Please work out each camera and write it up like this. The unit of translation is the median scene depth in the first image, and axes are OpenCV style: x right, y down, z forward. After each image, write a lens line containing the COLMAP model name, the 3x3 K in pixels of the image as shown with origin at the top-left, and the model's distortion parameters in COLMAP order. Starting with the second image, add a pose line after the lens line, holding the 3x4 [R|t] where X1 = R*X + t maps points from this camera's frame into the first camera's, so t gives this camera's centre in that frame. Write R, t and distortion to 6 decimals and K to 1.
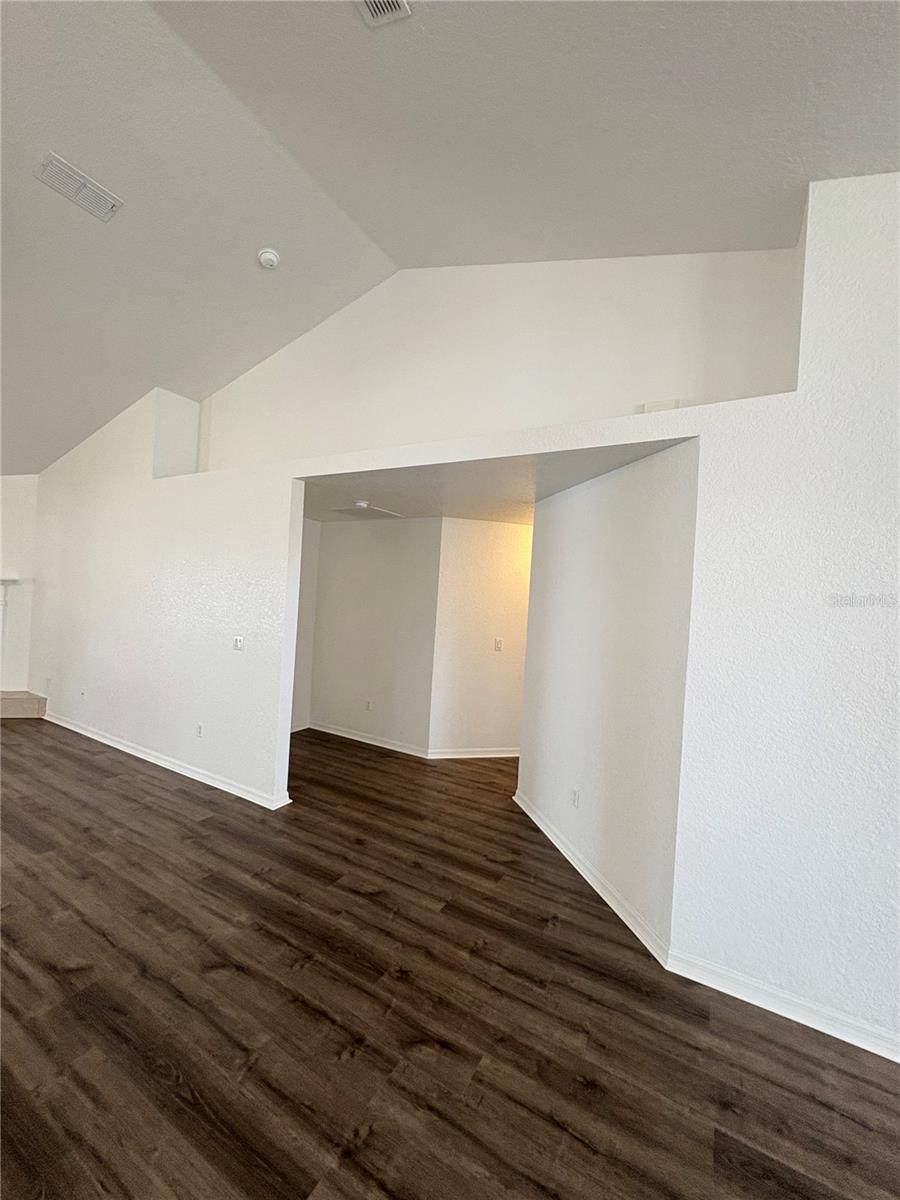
lens RADIAL K [[476.5, 0, 447.6], [0, 476.5, 599.0], [0, 0, 1]] dist [0.001969, -0.000117]
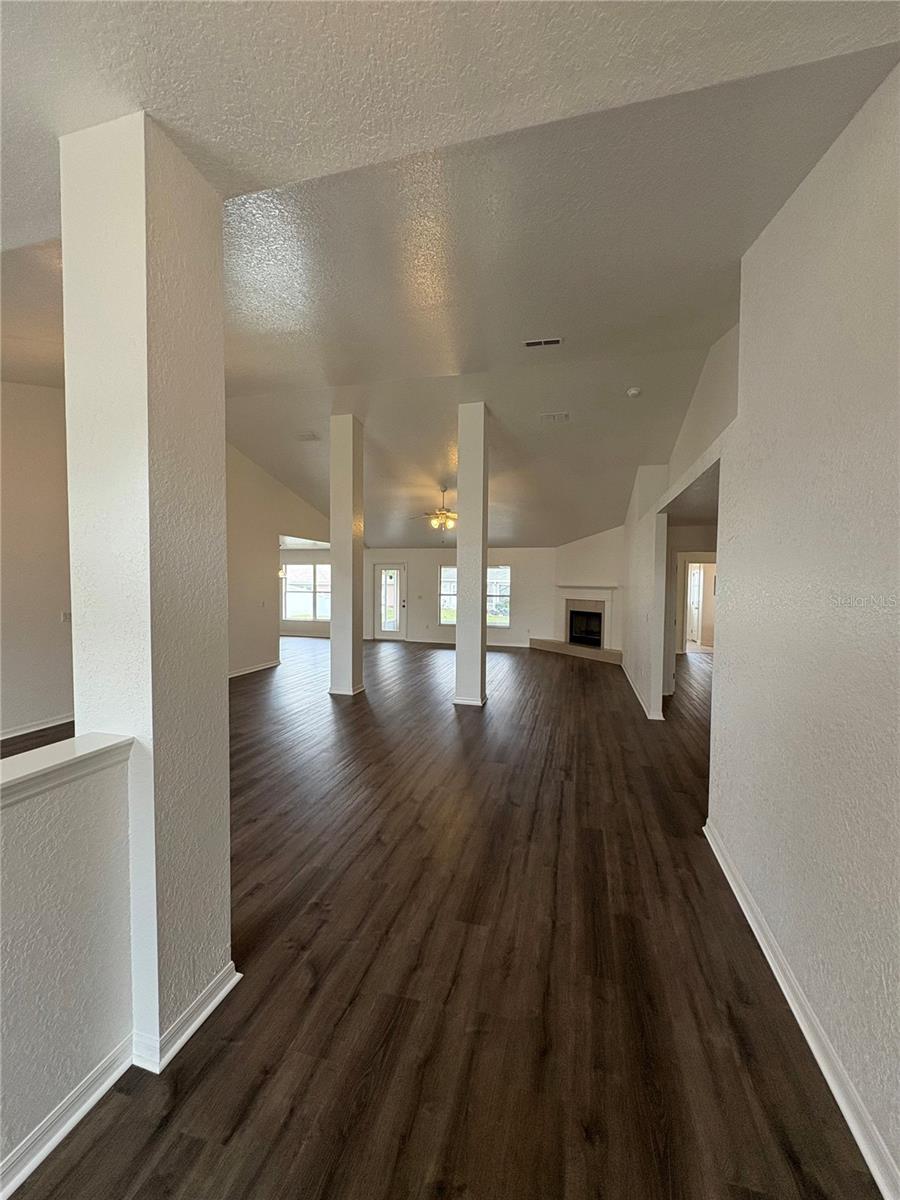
lens RADIAL K [[476.5, 0, 447.9], [0, 476.5, 603.3], [0, 0, 1]] dist [0.001969, -0.000117]
pose [[0.247190, -0.013295, -0.968876, 1.427837], [0.013614, 0.999855, -0.010247, 0.069856], [0.968871, -0.010658, 0.247335, -0.100771]]
